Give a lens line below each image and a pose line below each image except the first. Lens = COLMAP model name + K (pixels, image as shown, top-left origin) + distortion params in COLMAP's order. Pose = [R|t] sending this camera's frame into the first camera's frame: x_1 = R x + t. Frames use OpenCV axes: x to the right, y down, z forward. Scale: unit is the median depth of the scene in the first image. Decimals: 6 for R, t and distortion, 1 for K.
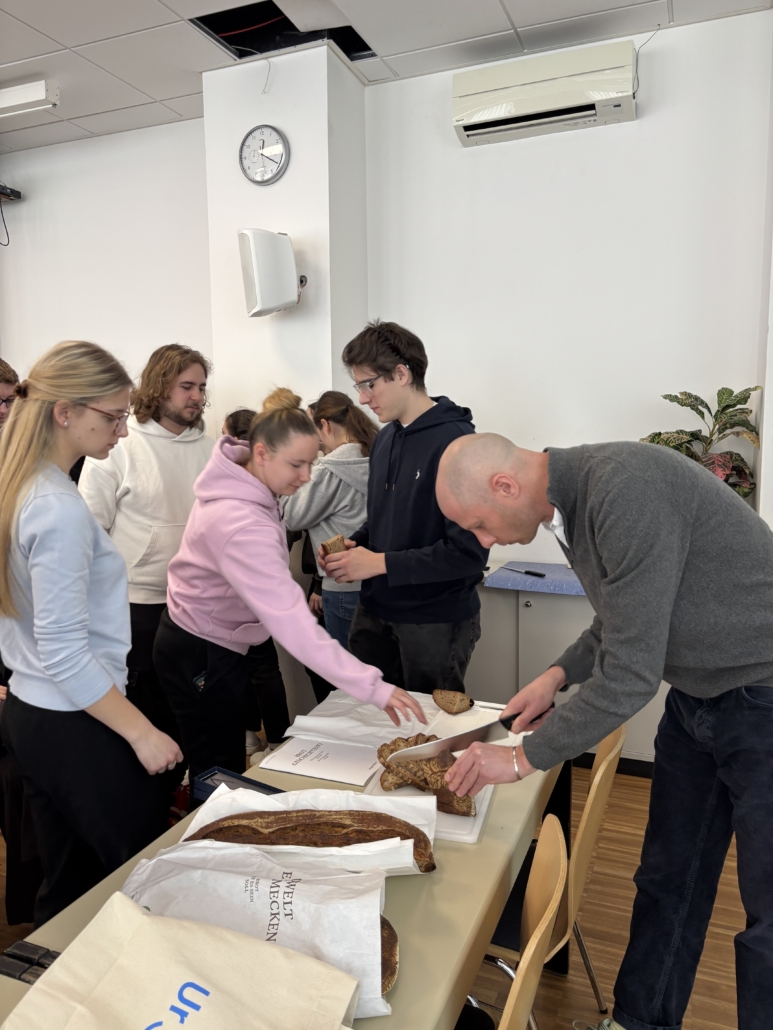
lens RADIAL K [[767.7, 0, 386.5], [0, 767.7, 515.0], [0, 0, 1]] dist [0.055764, -0.070966]
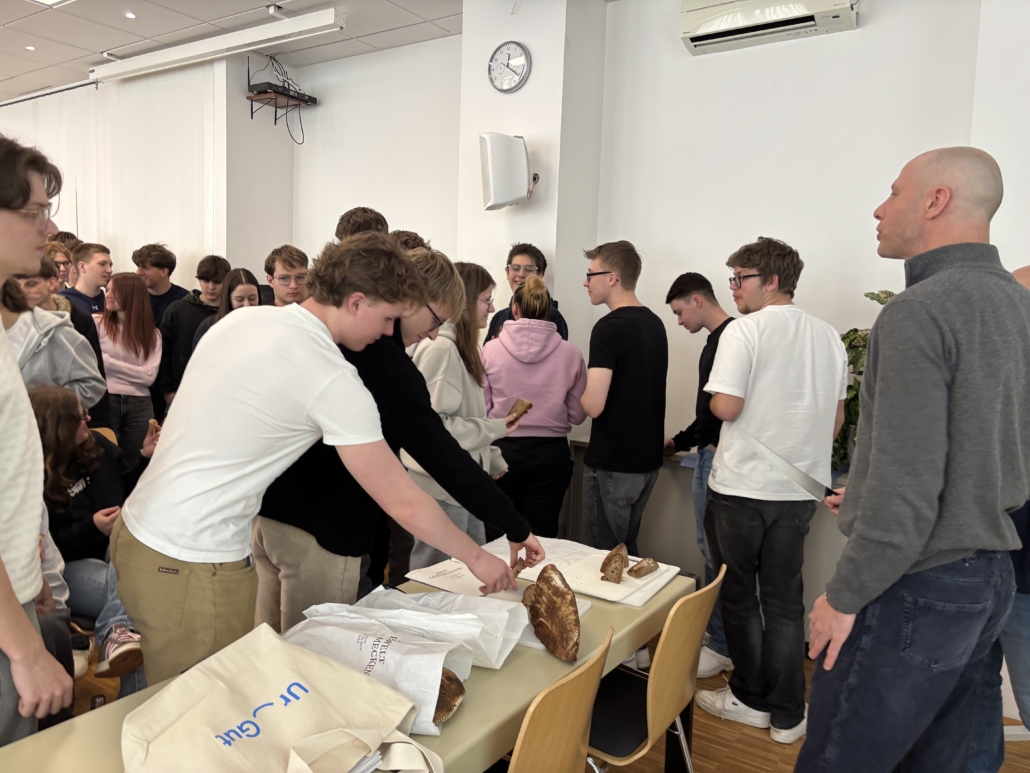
lens RADIAL K [[778.6, 0, 515.0], [0, 778.6, 386.5], [0, 0, 1]] dist [-0.002534, -0.005976]
pose [[0.977926, 0.061528, -0.199690, 0.114162], [-0.065428, 0.997773, -0.012987, 0.012586], [0.198446, 0.025766, 0.979773, -0.100861]]
